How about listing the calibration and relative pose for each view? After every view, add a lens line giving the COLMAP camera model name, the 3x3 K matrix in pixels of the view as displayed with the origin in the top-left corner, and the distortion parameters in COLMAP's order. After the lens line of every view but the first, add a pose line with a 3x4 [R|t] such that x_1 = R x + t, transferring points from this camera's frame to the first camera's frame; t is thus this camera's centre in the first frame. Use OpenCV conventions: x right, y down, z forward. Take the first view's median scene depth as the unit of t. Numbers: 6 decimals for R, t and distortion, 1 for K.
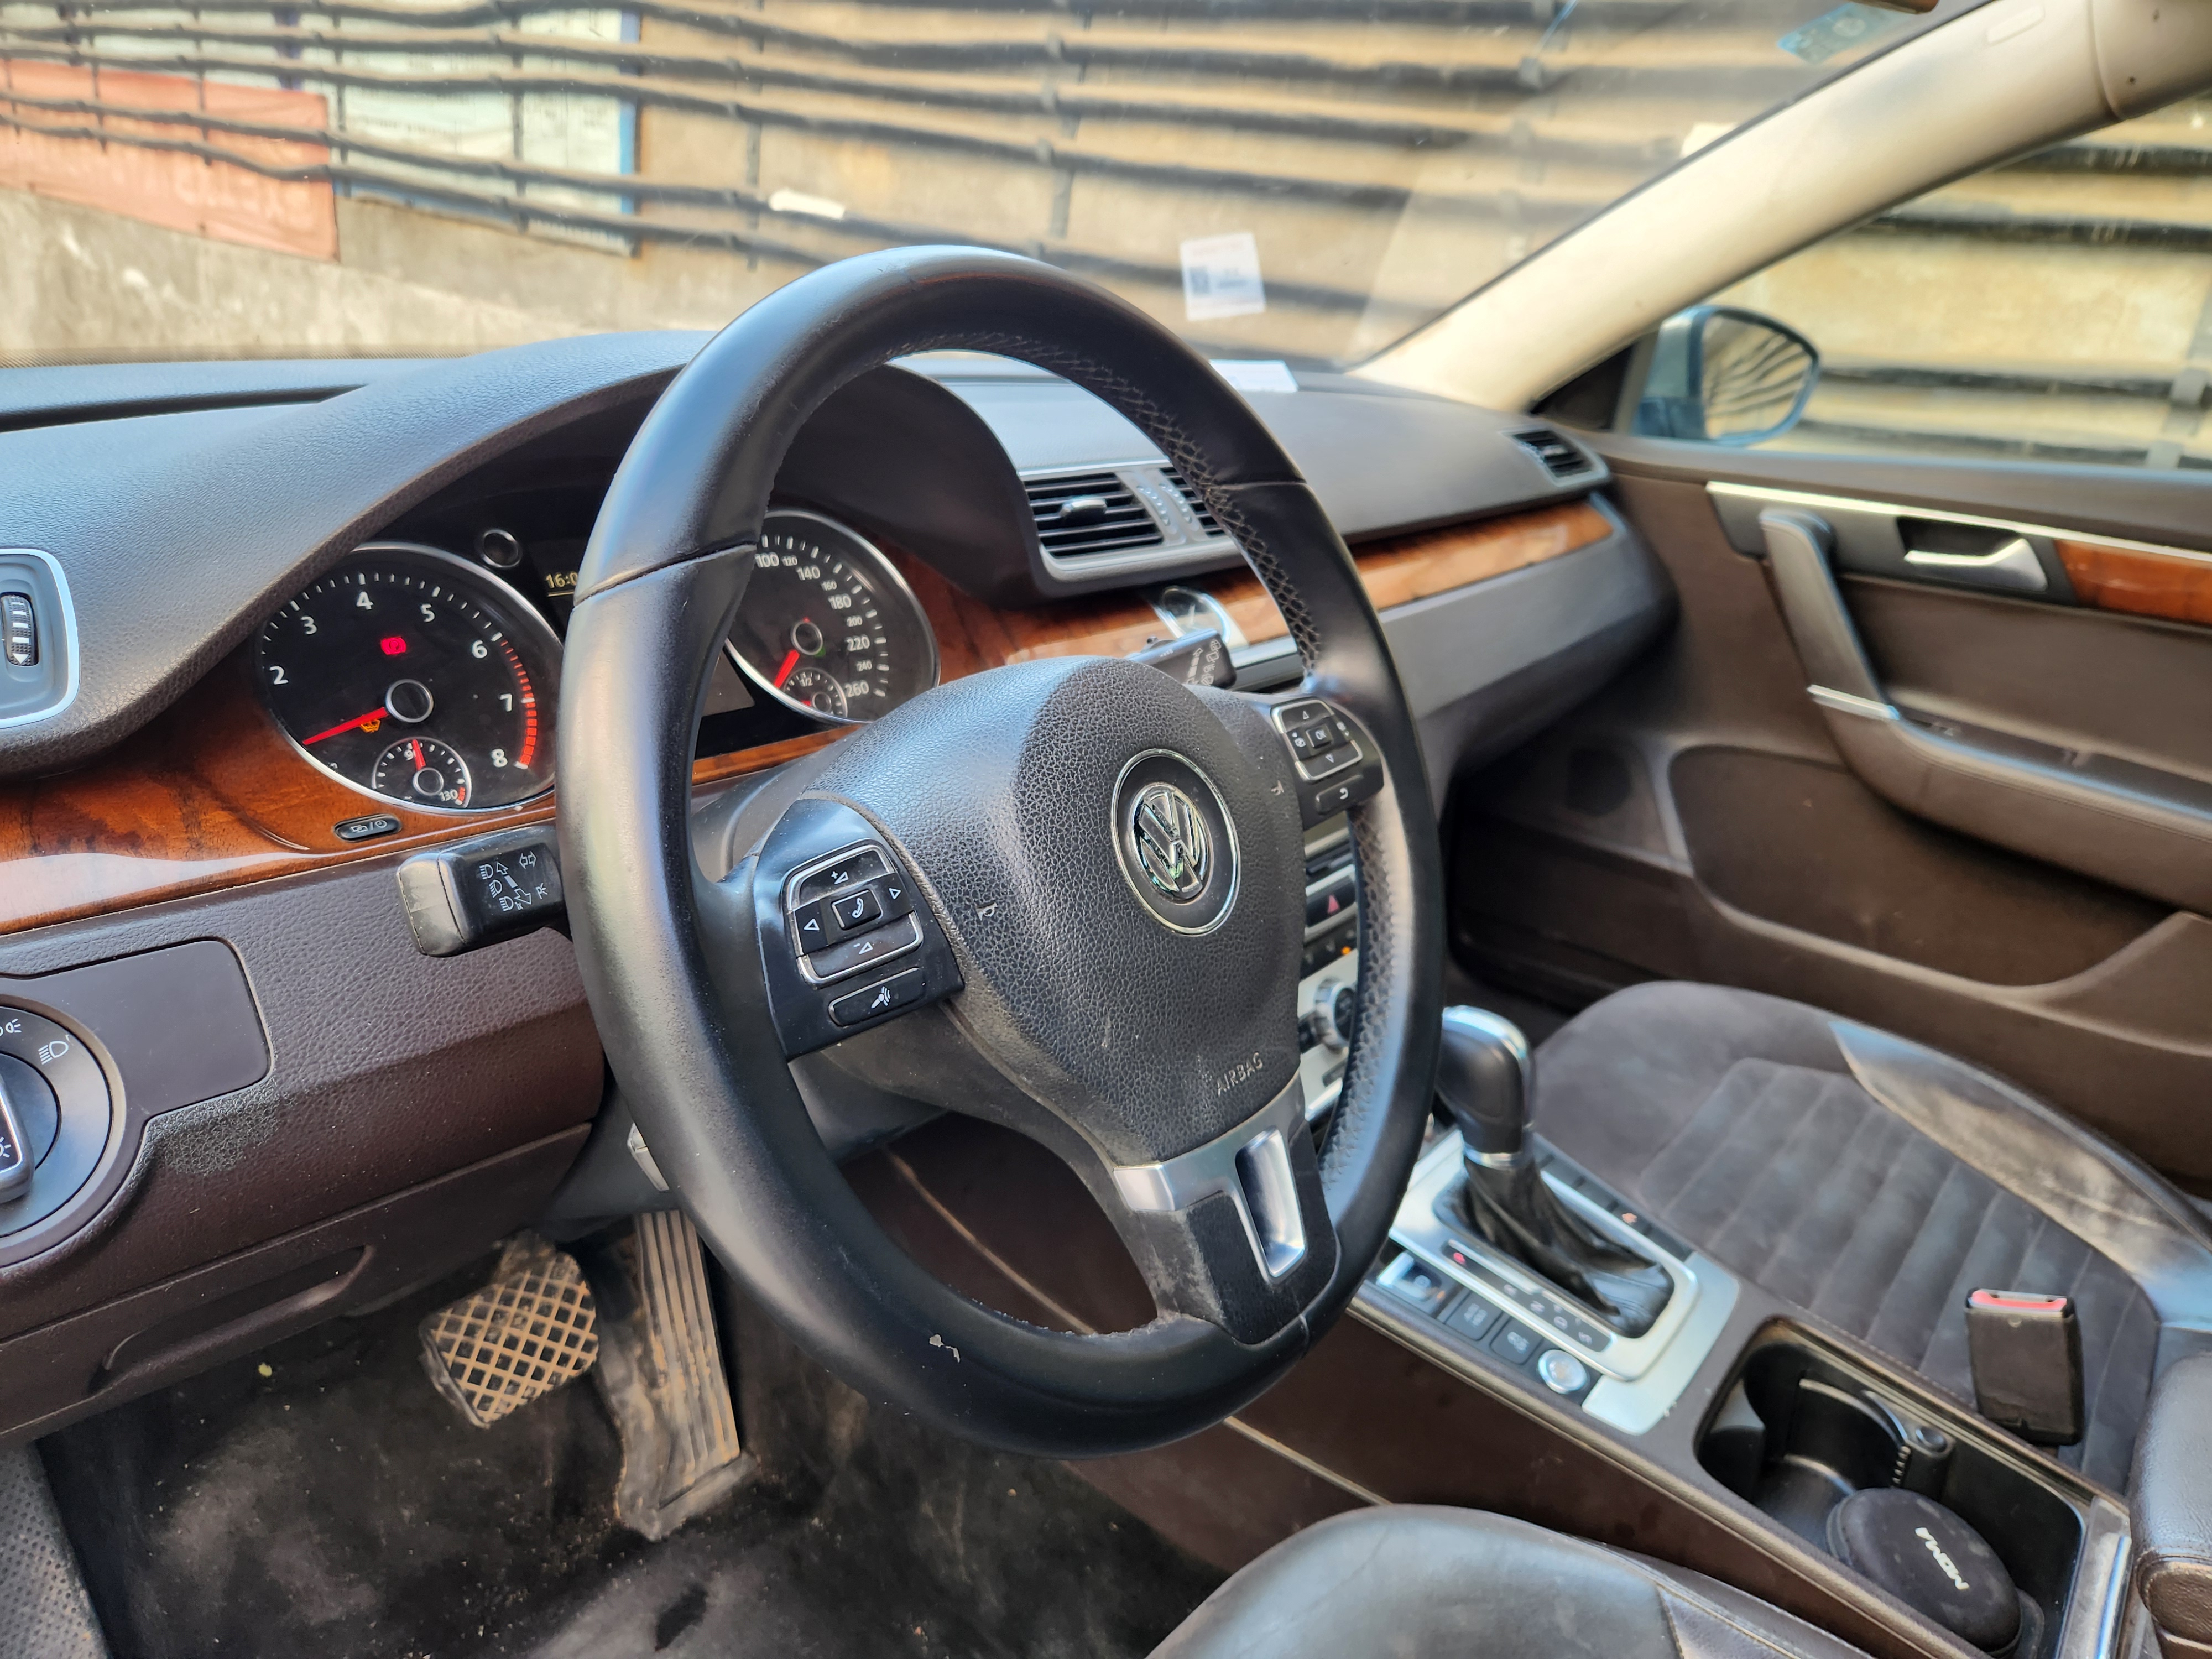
lens RADIAL K [[1499.8, 0, 1100.7], [0, 1499.8, 787.6], [0, 0, 1]] dist [0.060265, -0.069966]
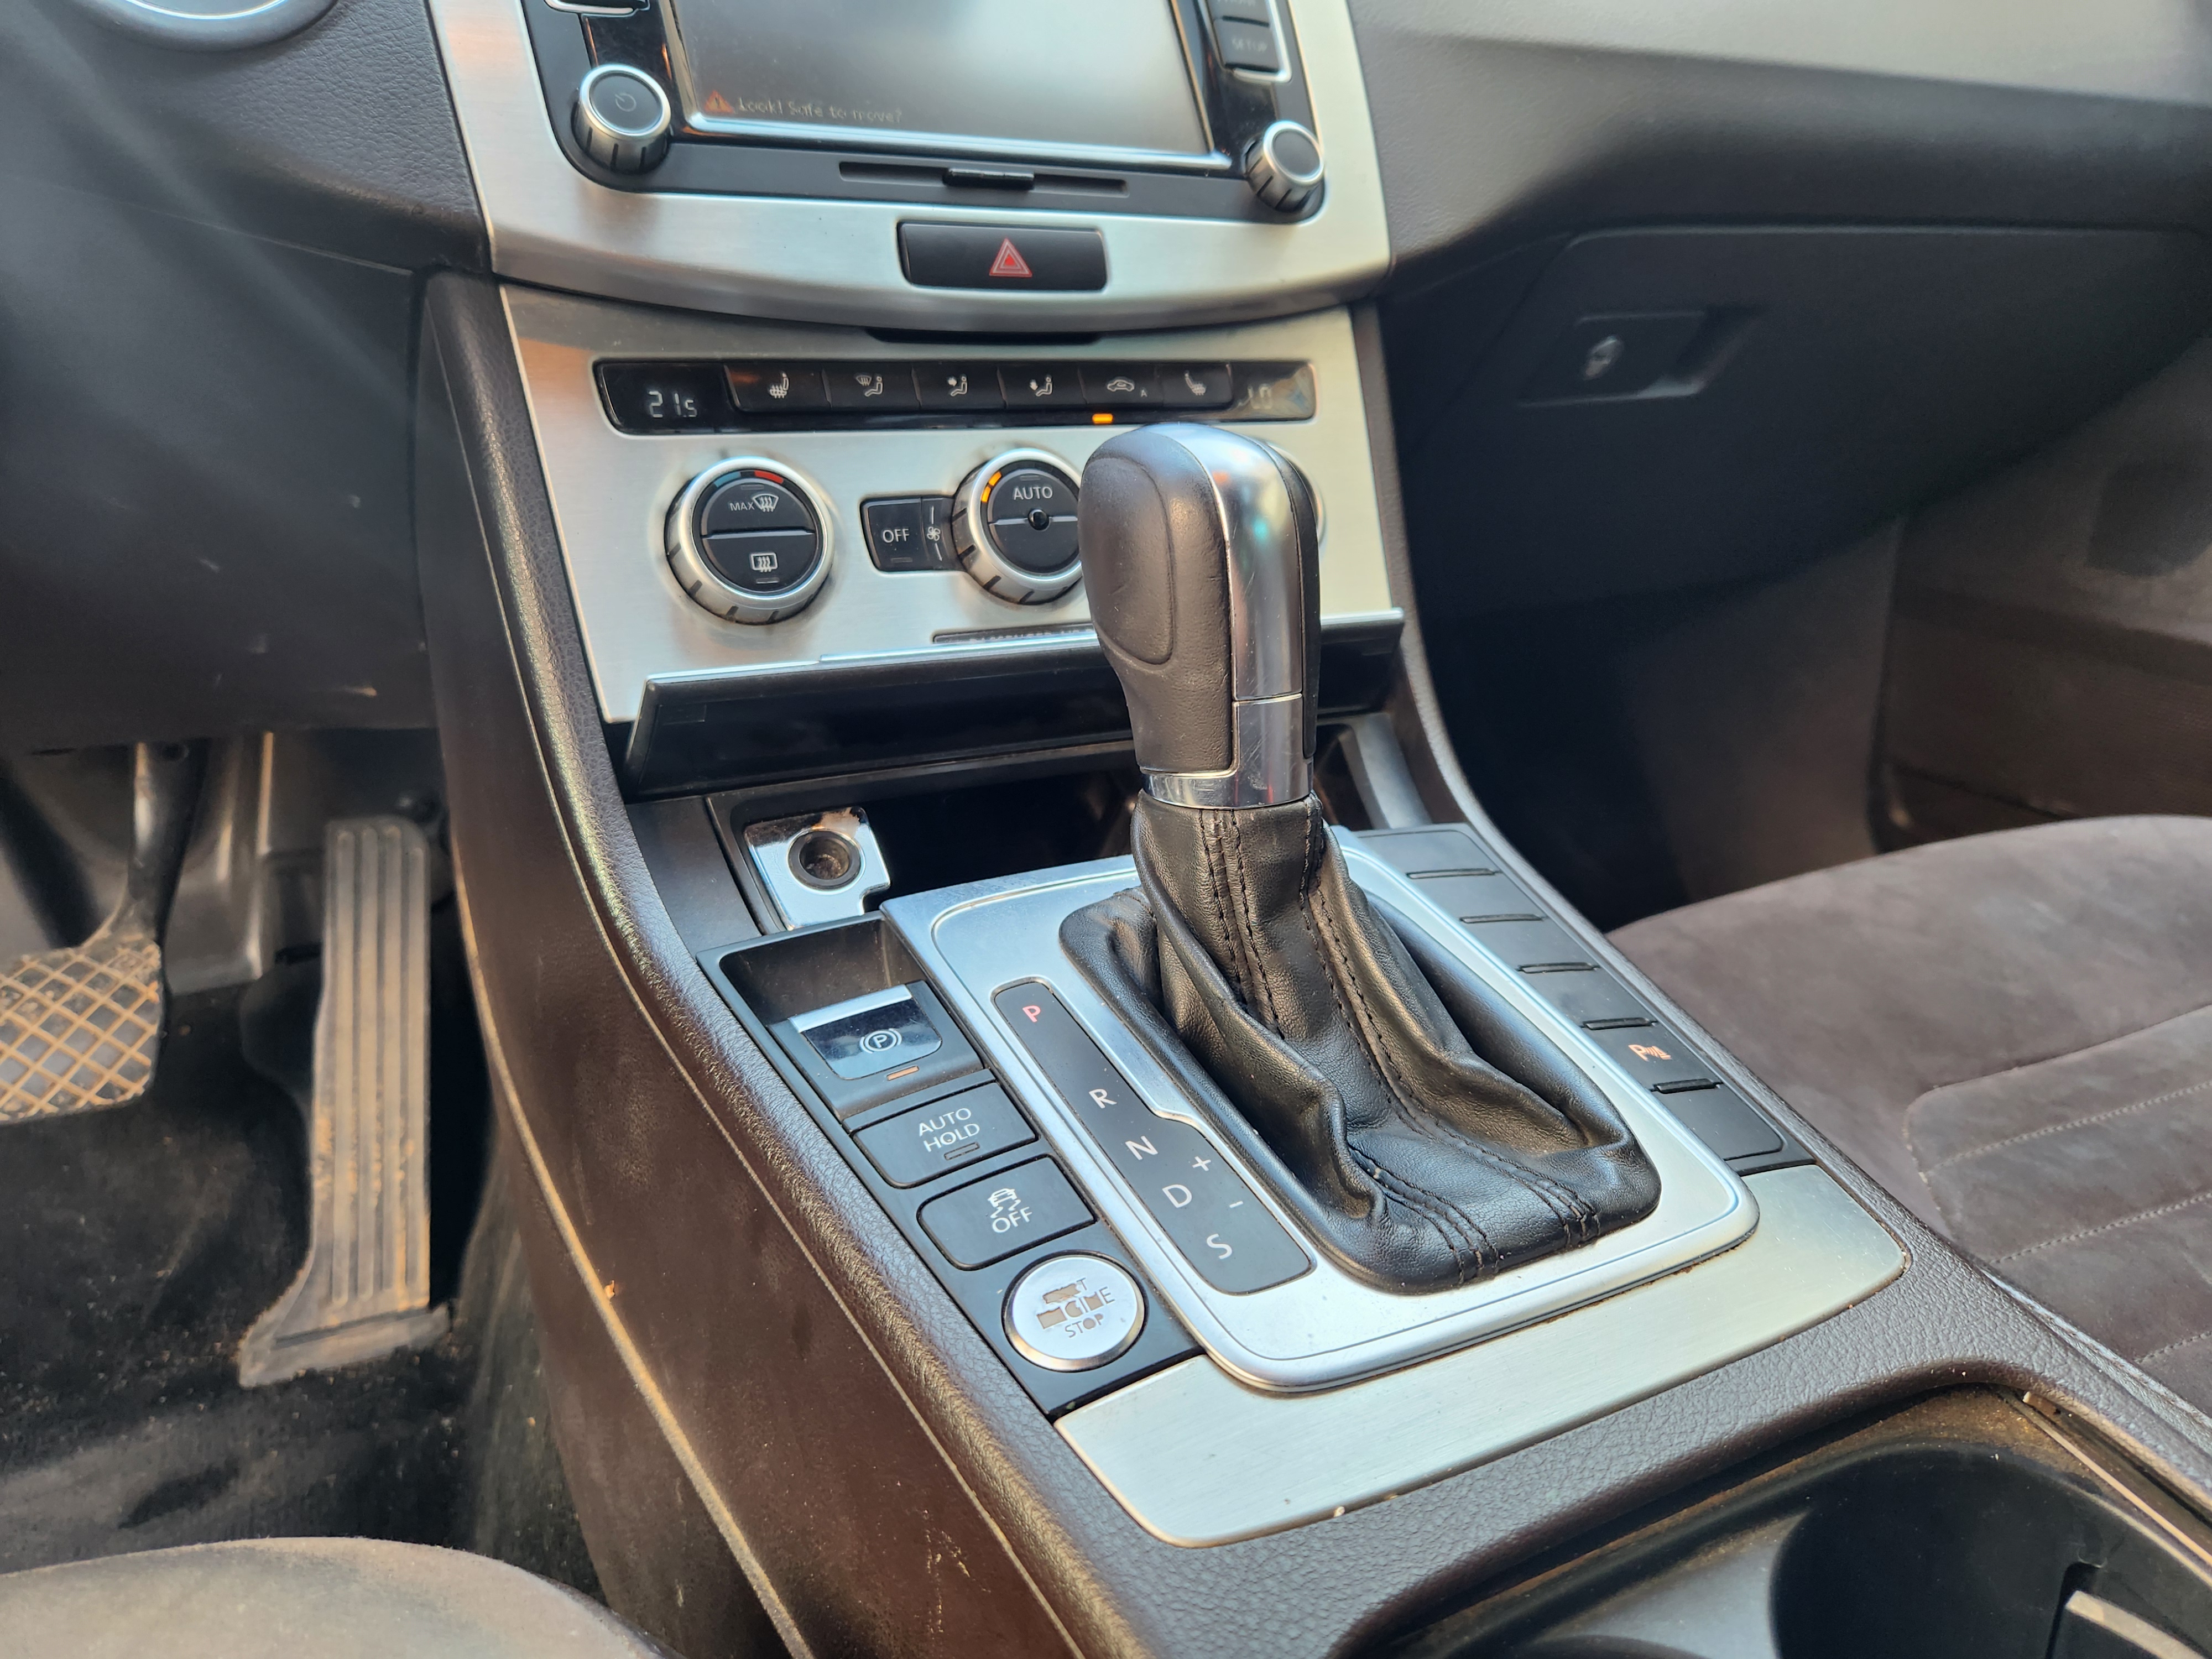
lens RADIAL K [[1521.4, 0, 1099.4], [0, 1521.4, 809.4], [0, 0, 1]] dist [0.057372, -0.076348]
pose [[0.908607, 0.081161, -0.409690, 0.257269], [-0.092178, 0.995717, -0.007176, 0.163768], [0.407353, 0.044285, 0.912197, 0.408670]]
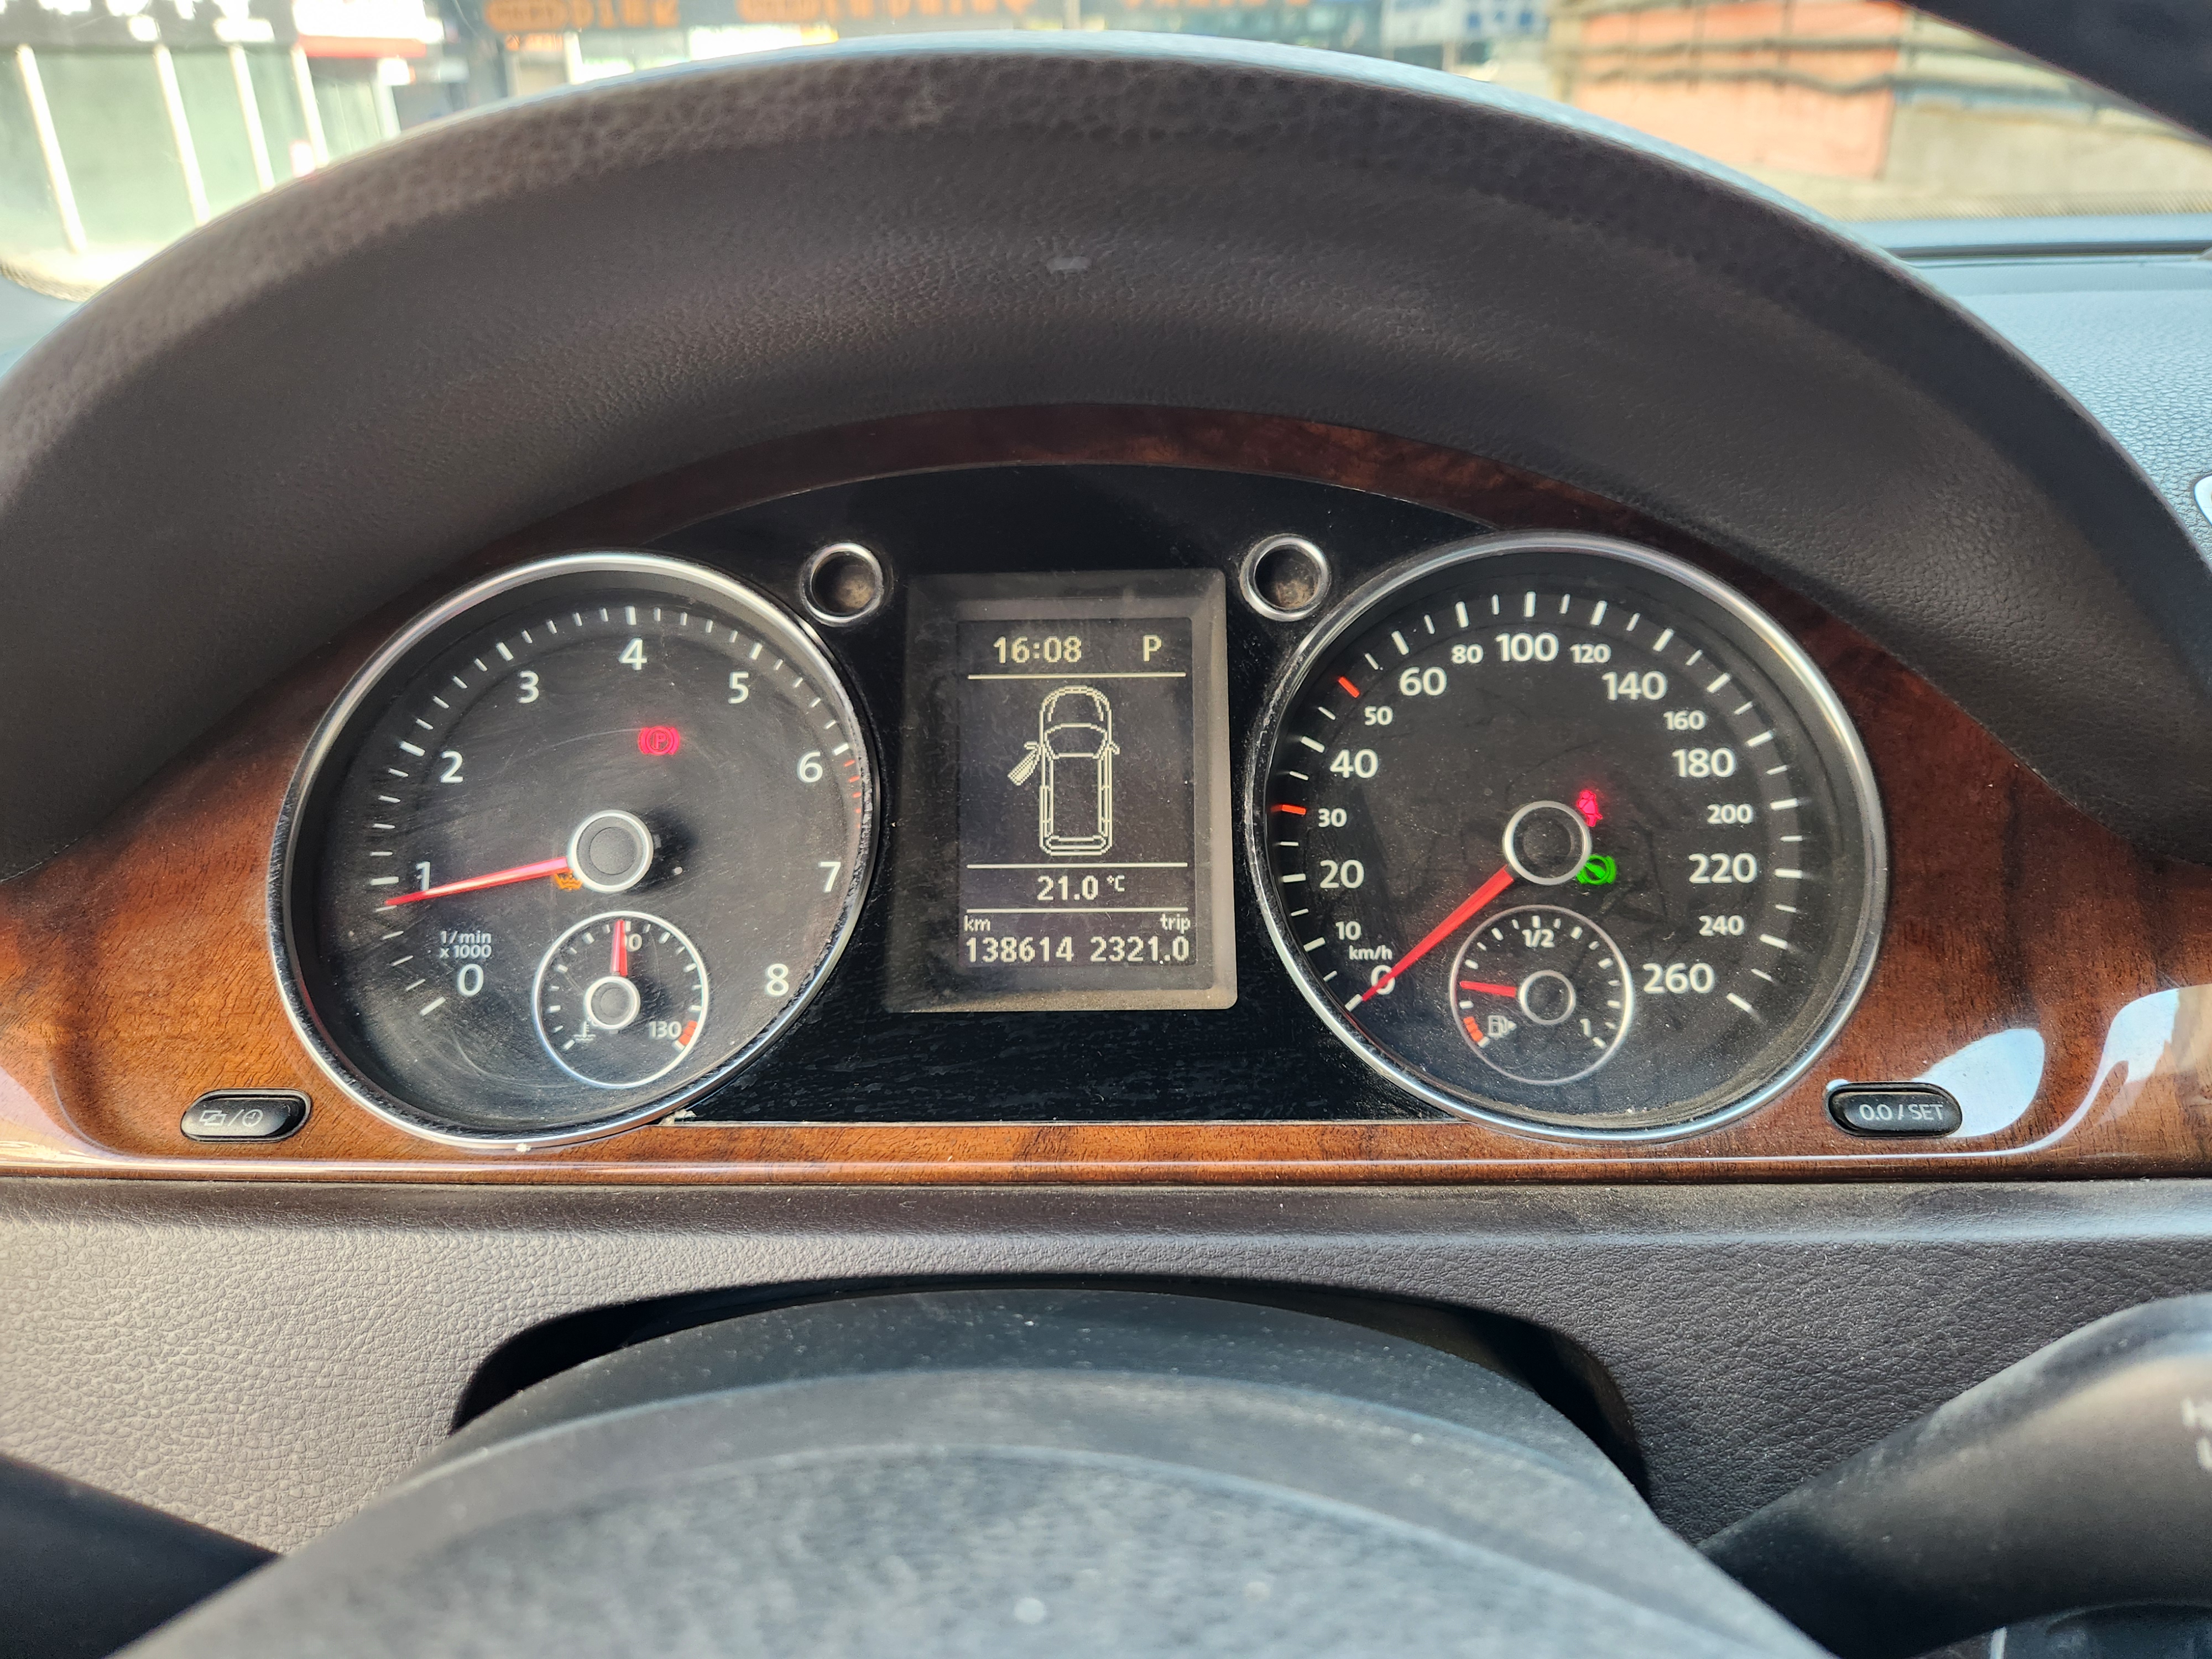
lens RADIAL K [[1526.0, 0, 1118.5], [0, 1526.0, 798.7], [0, 0, 1]] dist [0.055369, -0.076123]
pose [[0.615979, 0.220468, -0.756283, 0.030115], [-0.187293, 0.973497, 0.131242, -0.082564], [0.765174, 0.060804, 0.640946, 0.357506]]
